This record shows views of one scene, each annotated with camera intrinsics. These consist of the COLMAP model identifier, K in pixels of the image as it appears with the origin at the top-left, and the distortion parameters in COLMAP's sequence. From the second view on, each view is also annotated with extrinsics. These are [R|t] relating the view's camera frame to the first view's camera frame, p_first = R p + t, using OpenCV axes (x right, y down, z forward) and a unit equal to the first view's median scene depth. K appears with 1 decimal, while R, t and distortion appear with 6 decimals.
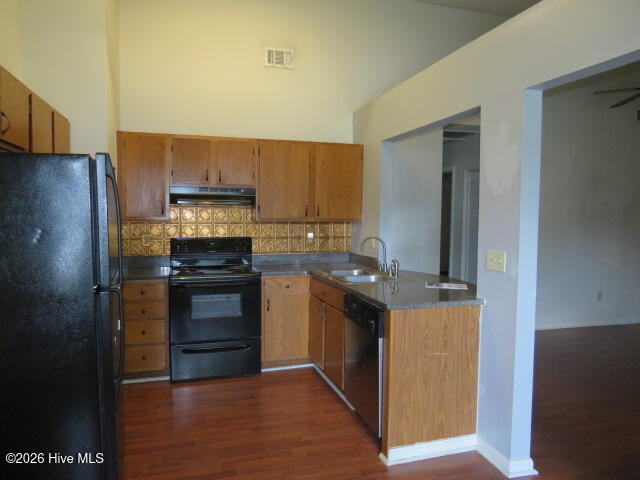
lens RADIAL K [[459.6, 0, 320.0], [0, 459.6, 240.0], [0, 0, 1]] dist [-0.027605, 0.002323]
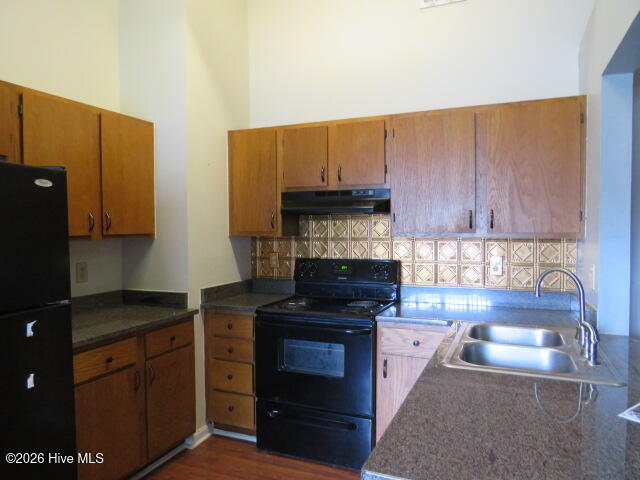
lens RADIAL K [[459.6, 0, 320.0], [0, 459.6, 240.0], [0, 0, 1]] dist [-0.027605, 0.002323]
pose [[0.767246, 0.005188, -0.641332, 0.211305], [-0.027865, 0.999293, -0.025252, -0.016890], [0.640748, 0.037245, 0.766847, 0.420695]]
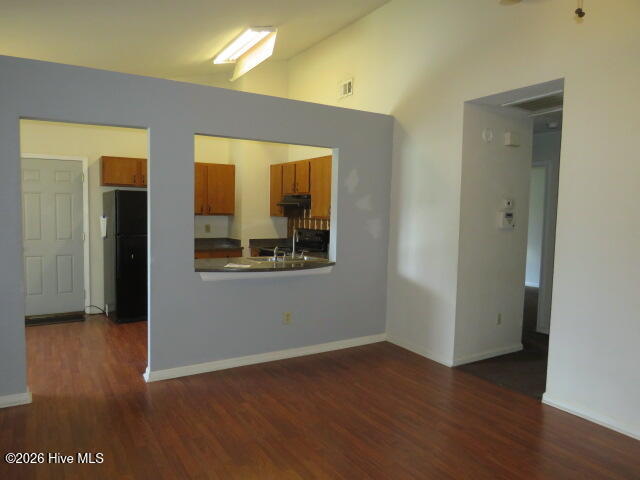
lens RADIAL K [[459.6, 0, 320.0], [0, 459.6, 240.0], [0, 0, 1]] dist [-0.027605, 0.002323]
pose [[0.275353, 0.057120, -0.959645, 1.203298], [-0.077283, 0.996318, 0.037127, -0.028625], [0.958232, 0.063941, 0.278754, 0.642097]]
